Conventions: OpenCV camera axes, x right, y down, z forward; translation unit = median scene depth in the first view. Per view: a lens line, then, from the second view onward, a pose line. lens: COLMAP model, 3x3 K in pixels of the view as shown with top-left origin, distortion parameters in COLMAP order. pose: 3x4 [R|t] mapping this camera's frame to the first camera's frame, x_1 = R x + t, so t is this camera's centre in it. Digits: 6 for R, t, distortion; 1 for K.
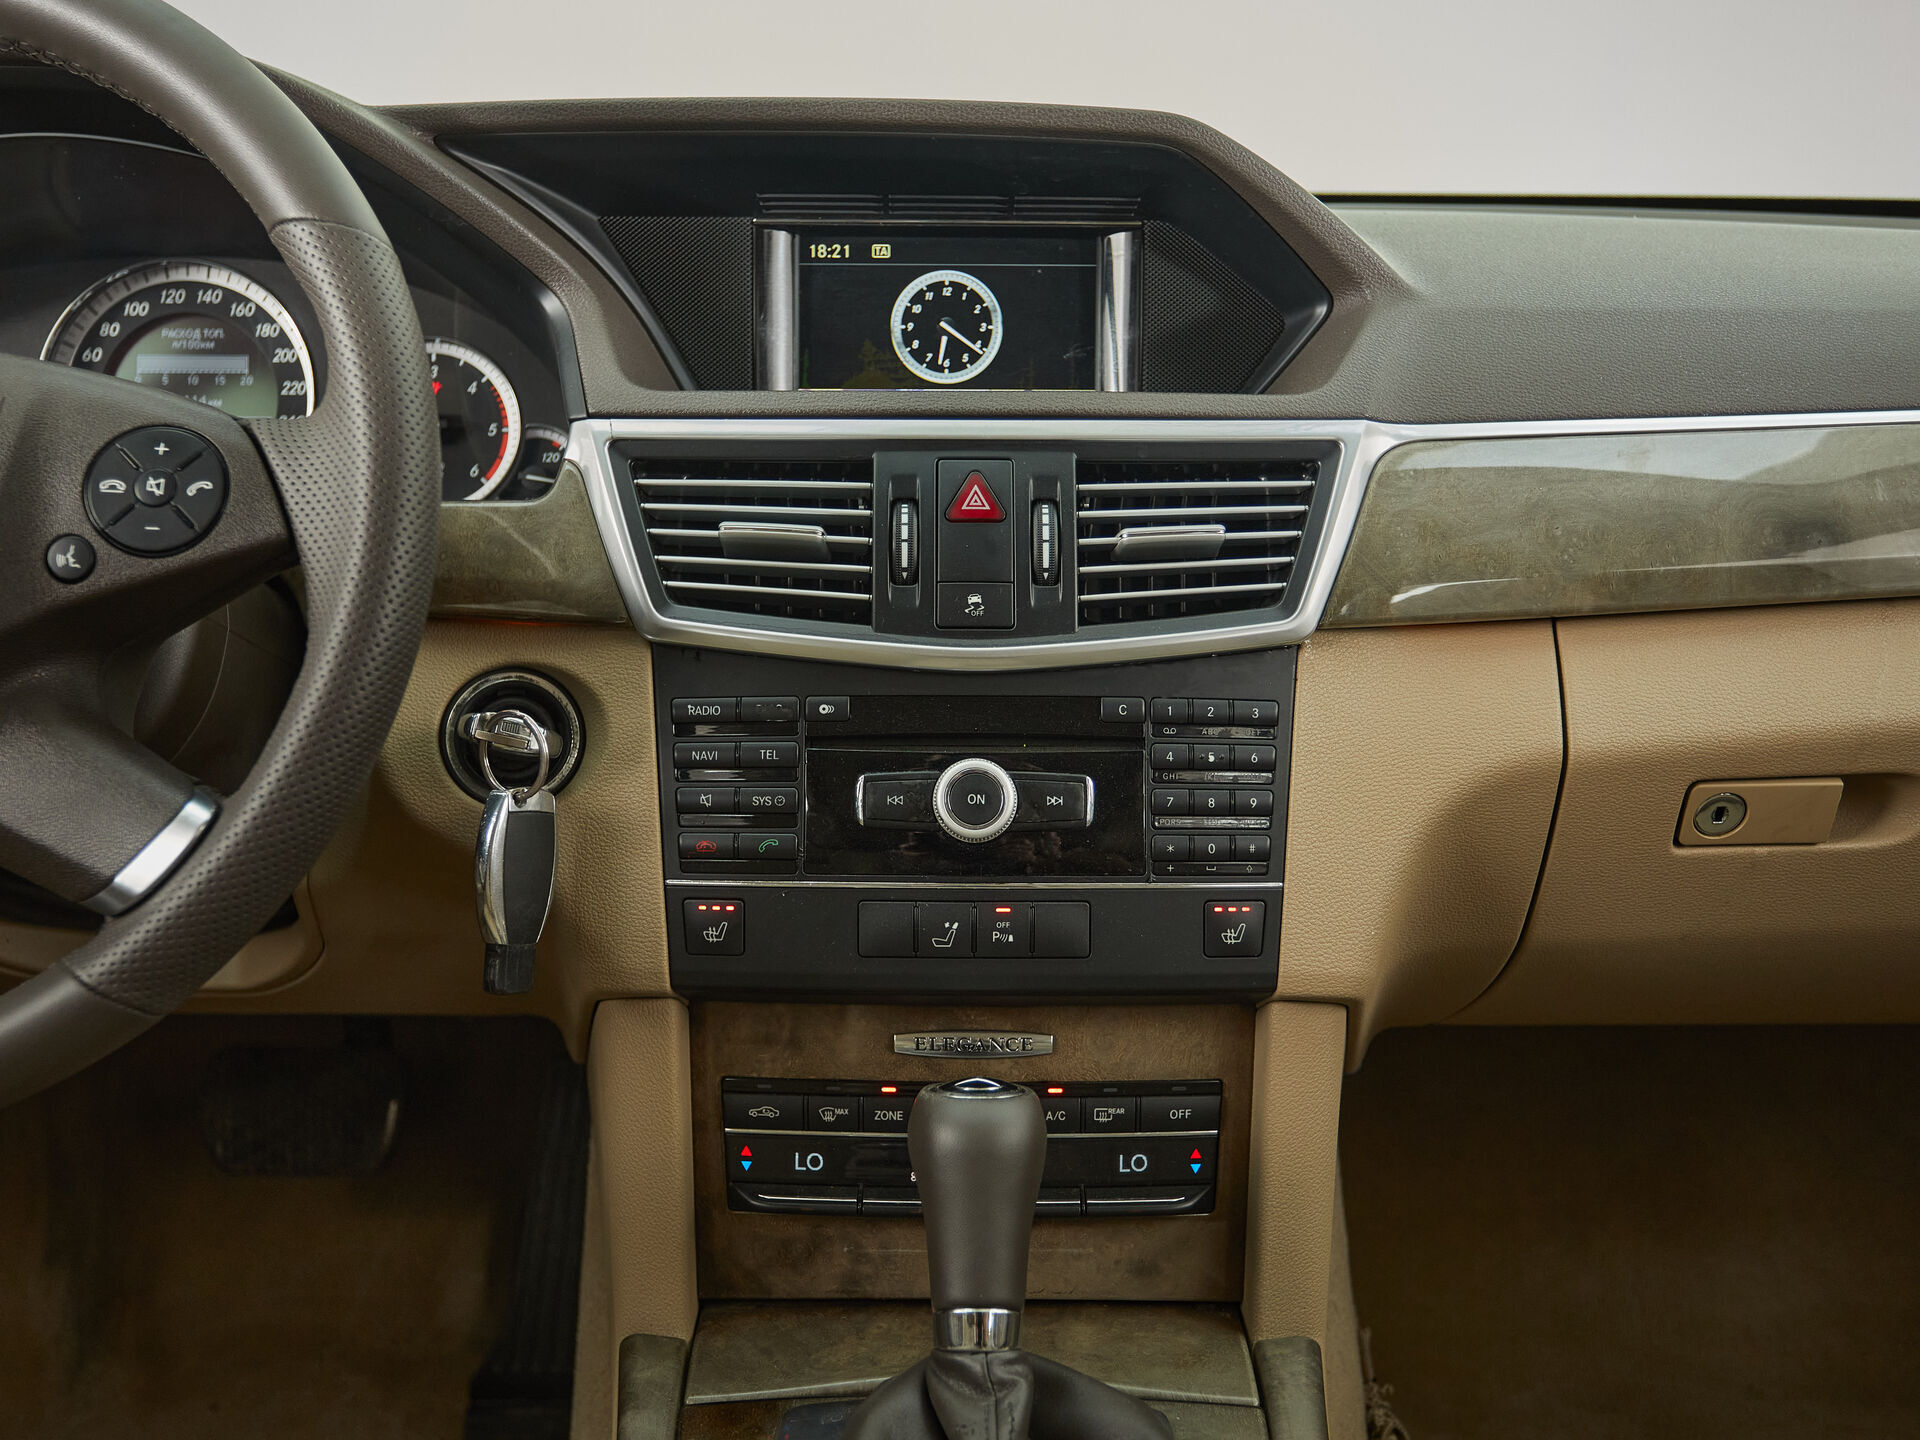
lens RADIAL K [[1924.9, 0, 960.0], [0, 1924.9, 720.0], [0, 0, 1]] dist [-0.020977, 0.024432]
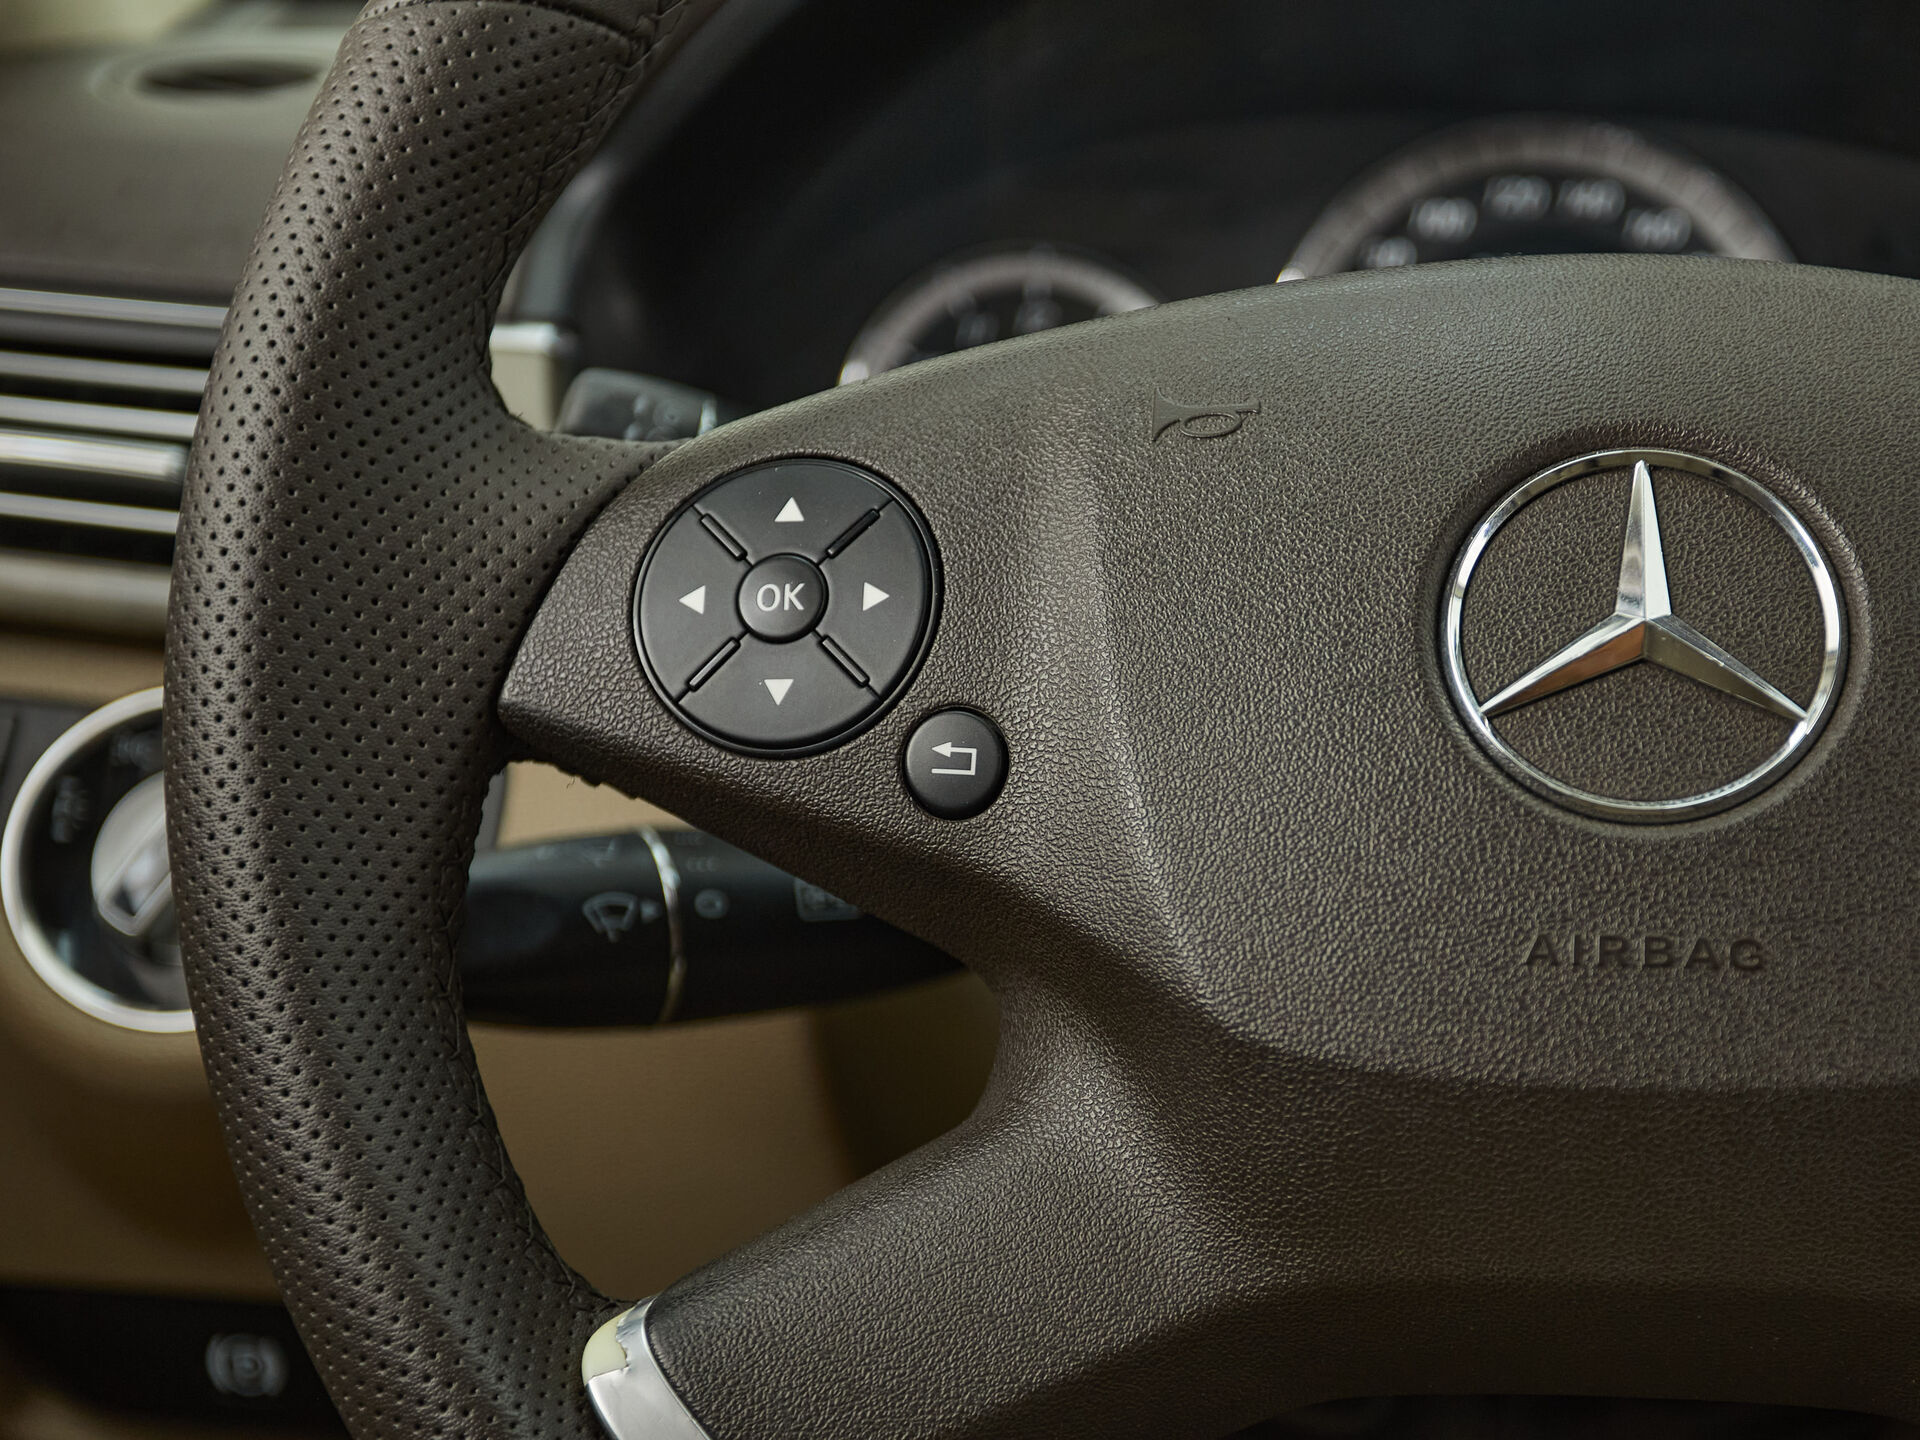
lens RADIAL K [[3060.4, 0, 1230.0], [0, 3060.4, 936.6], [0, 0, 1]] dist [0.012669, 0.000063]
pose [[0.998751, 0.046646, -0.017903, -0.548364], [-0.046635, 0.998911, 0.001028, -0.032746], [0.017931, -0.000192, 0.999839, 0.249998]]
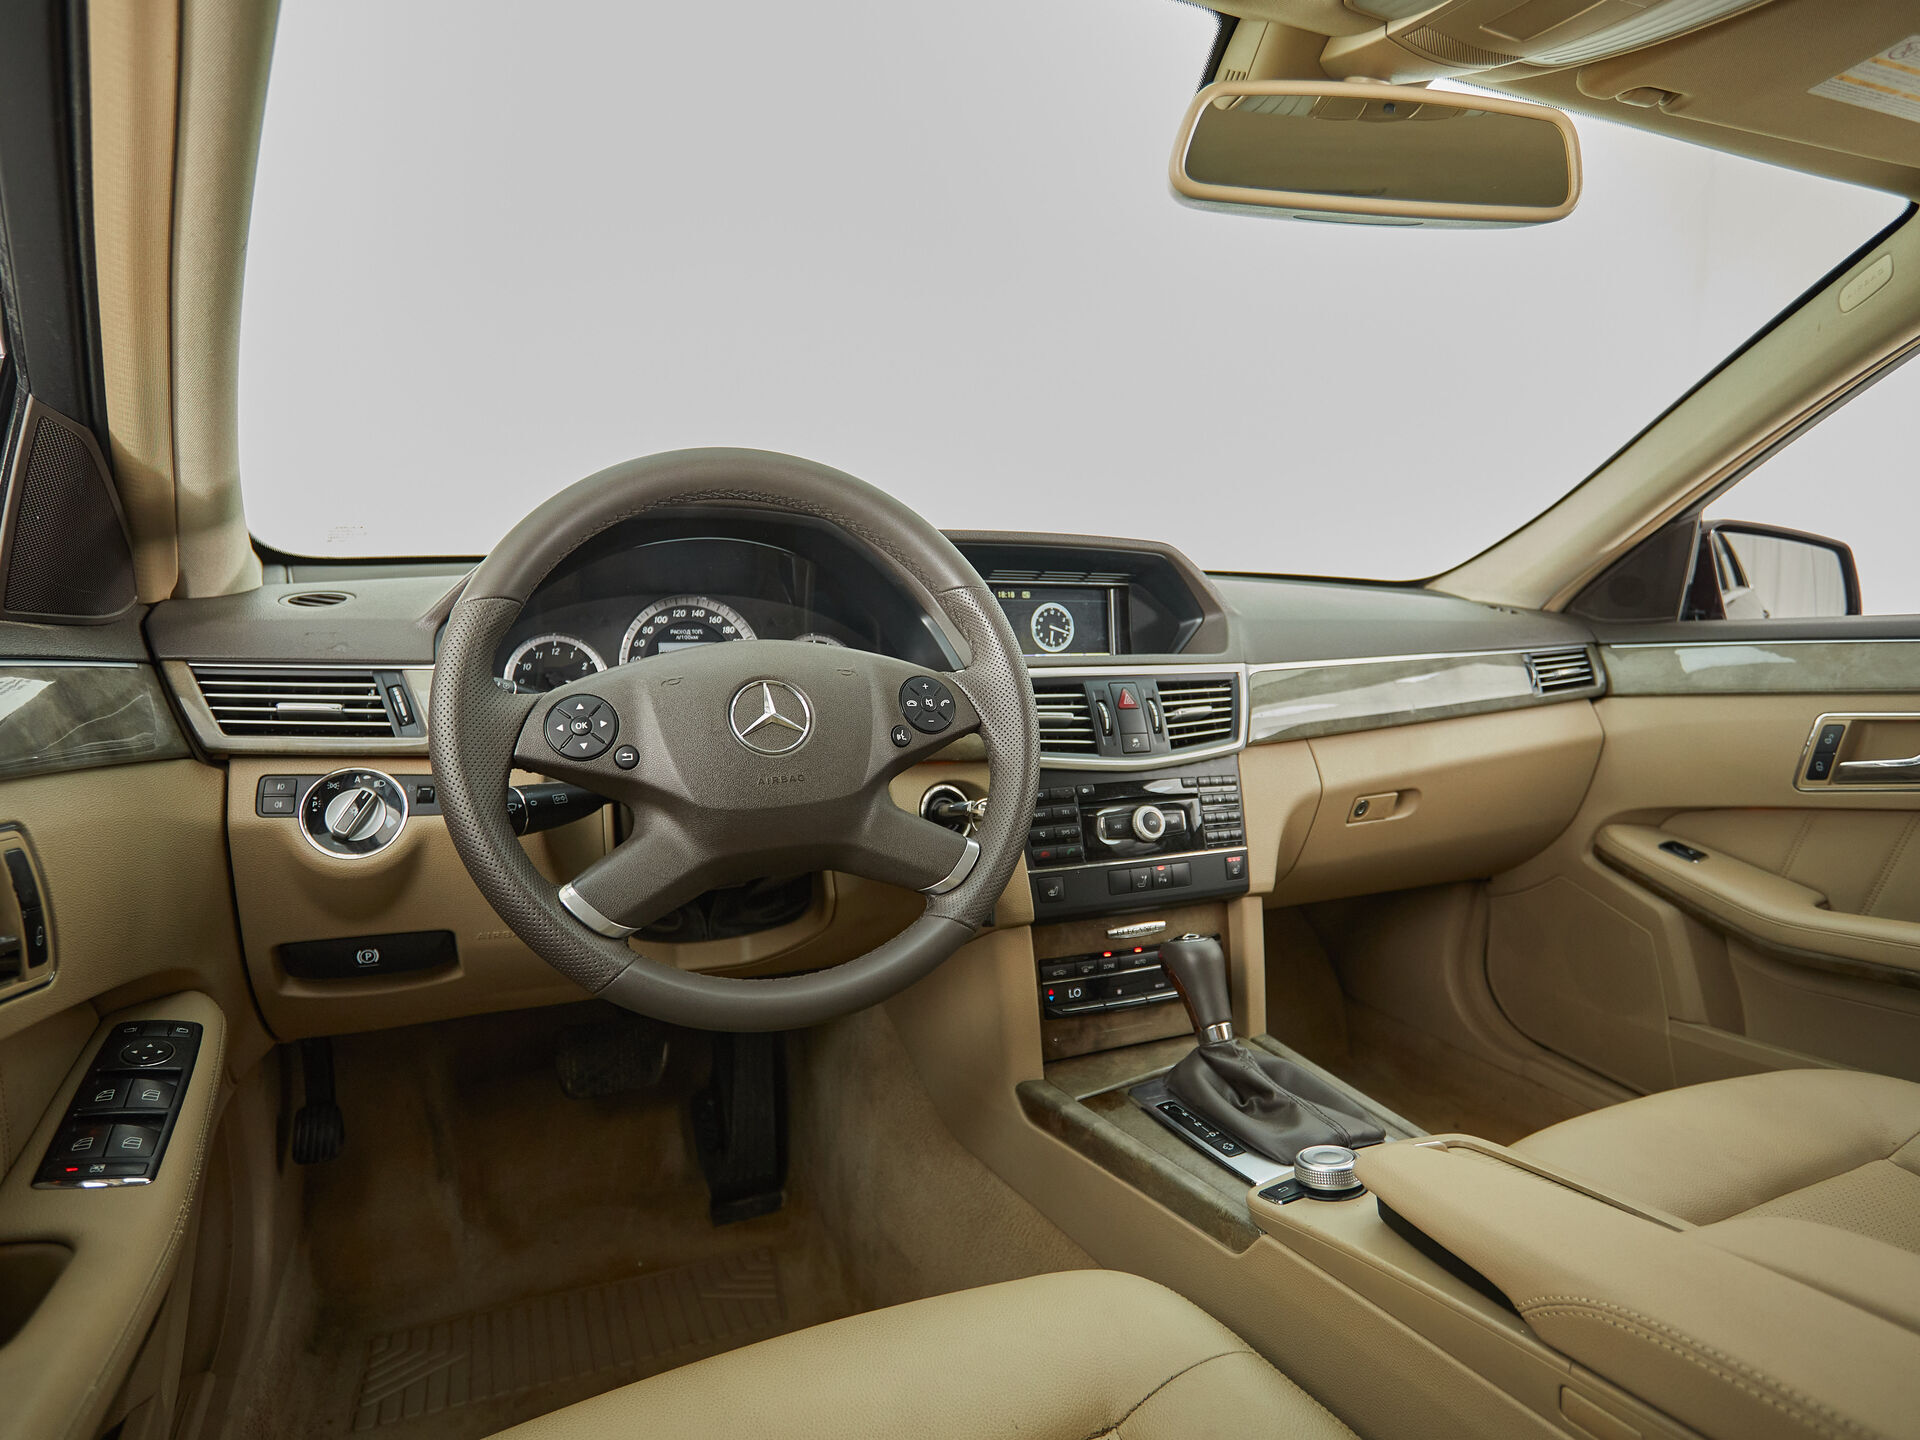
lens RADIAL K [[1083.9, 0, 972.7], [0, 1083.9, 731.4], [0, 0, 1]] dist [-0.004082, -0.001105]
pose [[0.906413, -0.046355, 0.419842, -0.725478], [0.085089, 0.993622, -0.073995, 0.008624], [-0.413734, 0.102794, 0.904576, -0.138290]]
